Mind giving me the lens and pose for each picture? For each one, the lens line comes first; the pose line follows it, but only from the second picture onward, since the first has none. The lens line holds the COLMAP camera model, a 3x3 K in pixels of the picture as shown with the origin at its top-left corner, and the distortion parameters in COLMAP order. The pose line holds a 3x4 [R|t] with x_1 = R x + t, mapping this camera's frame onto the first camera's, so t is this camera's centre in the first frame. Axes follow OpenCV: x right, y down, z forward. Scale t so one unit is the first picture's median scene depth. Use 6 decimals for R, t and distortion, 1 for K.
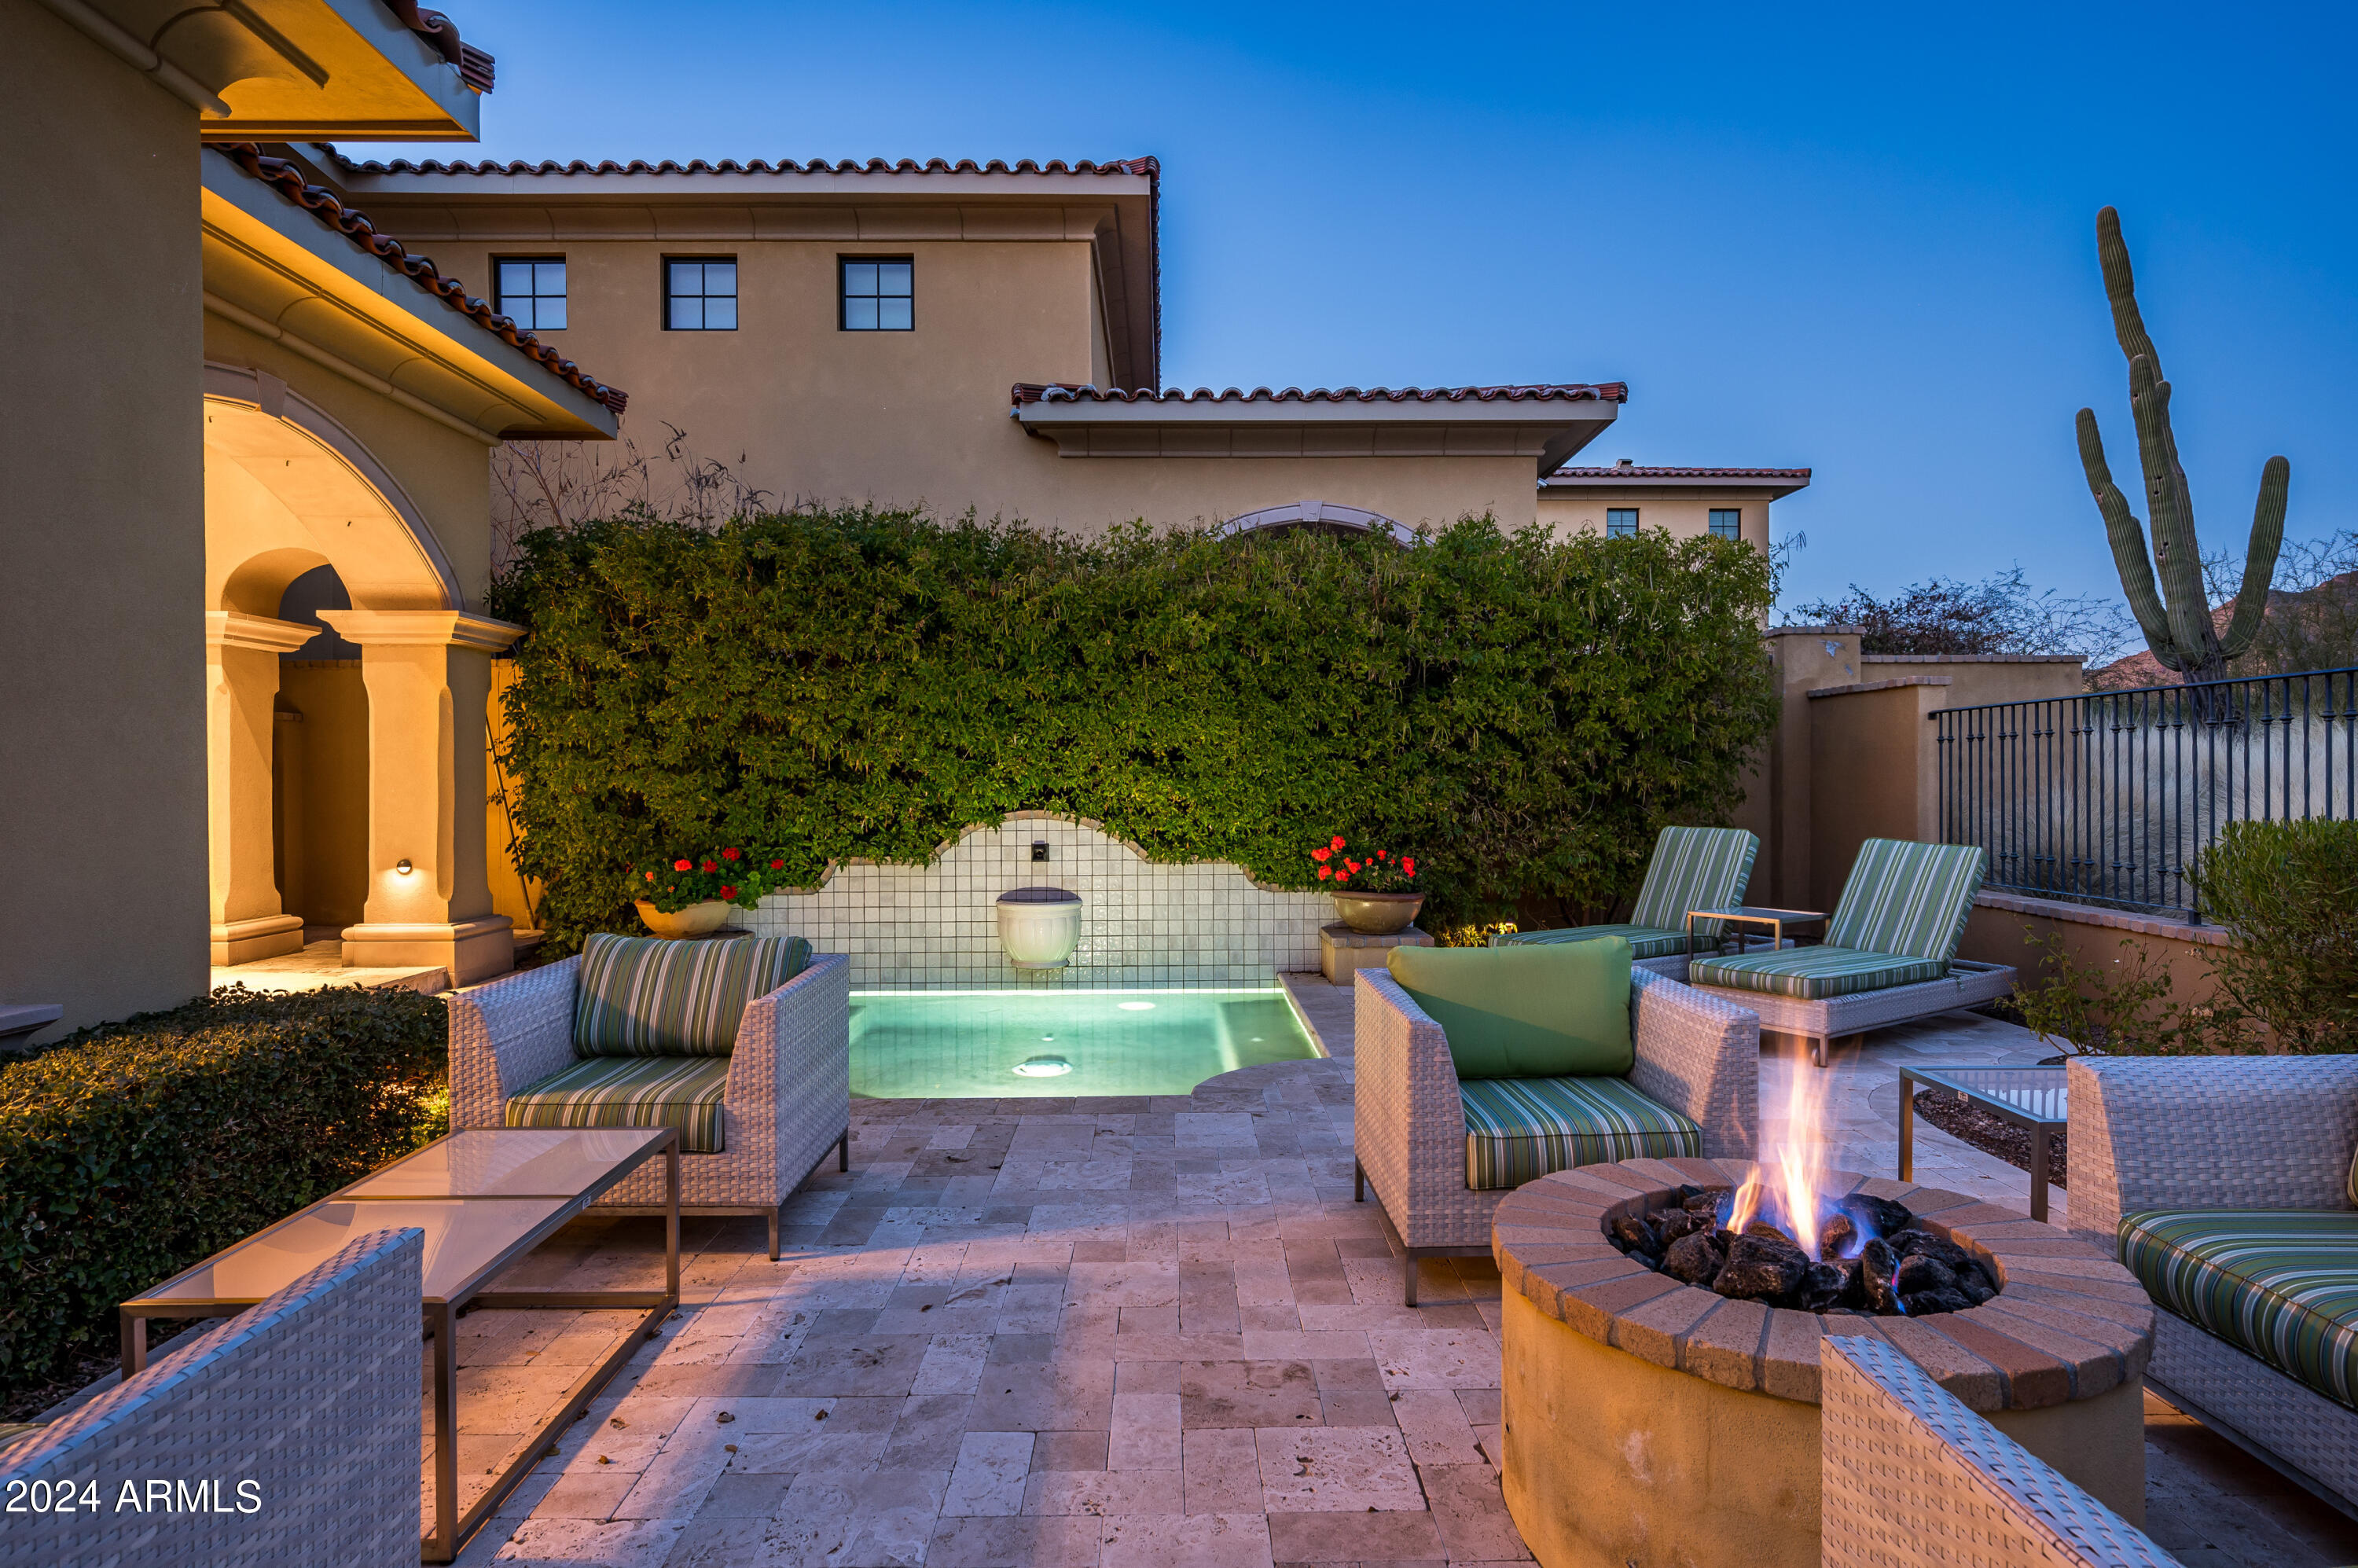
lens RADIAL K [[1283.5, 0, 1182.8], [0, 1283.5, 788.8], [0, 0, 1]] dist [0.004060, -0.001080]
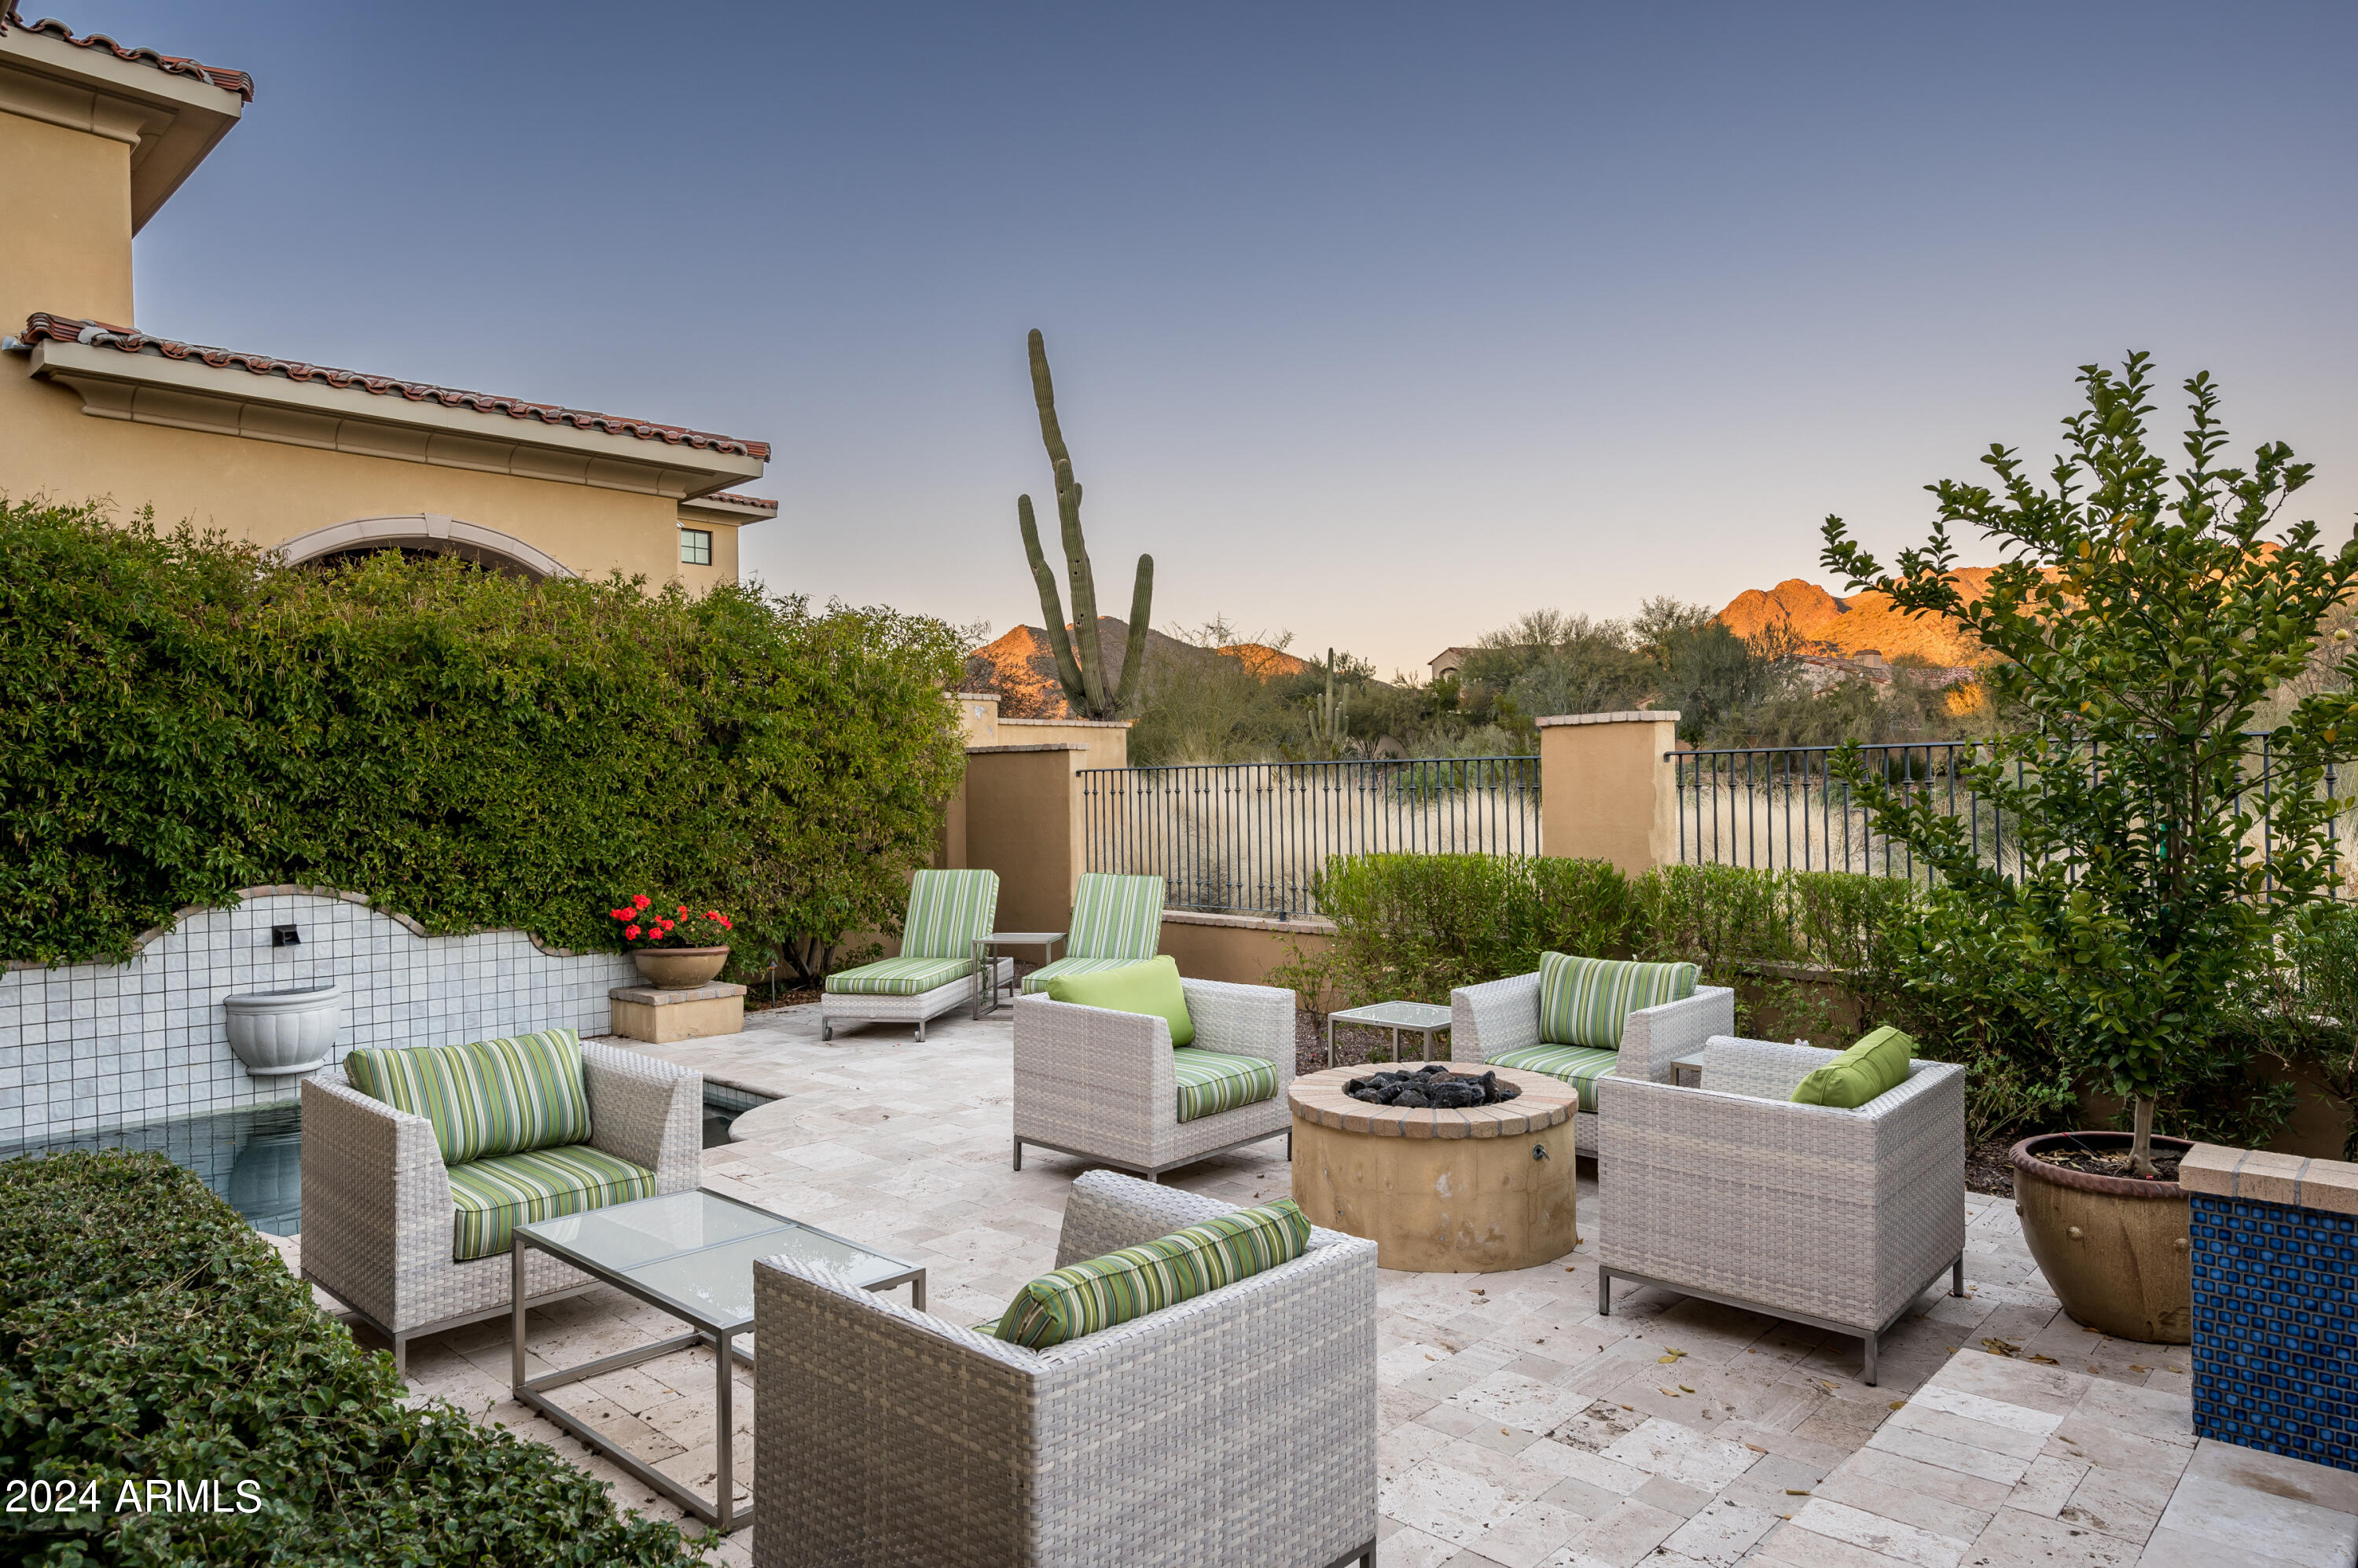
lens RADIAL K [[1460.8, 0, 1165.3], [0, 1460.8, 791.8], [0, 0, 1]] dist [-0.000423, 0.001131]
pose [[0.704306, -0.008561, 0.709845, -0.383134], [0.016699, 0.999850, -0.004510, -0.030115], [-0.709700, 0.015030, 0.704344, -0.085487]]
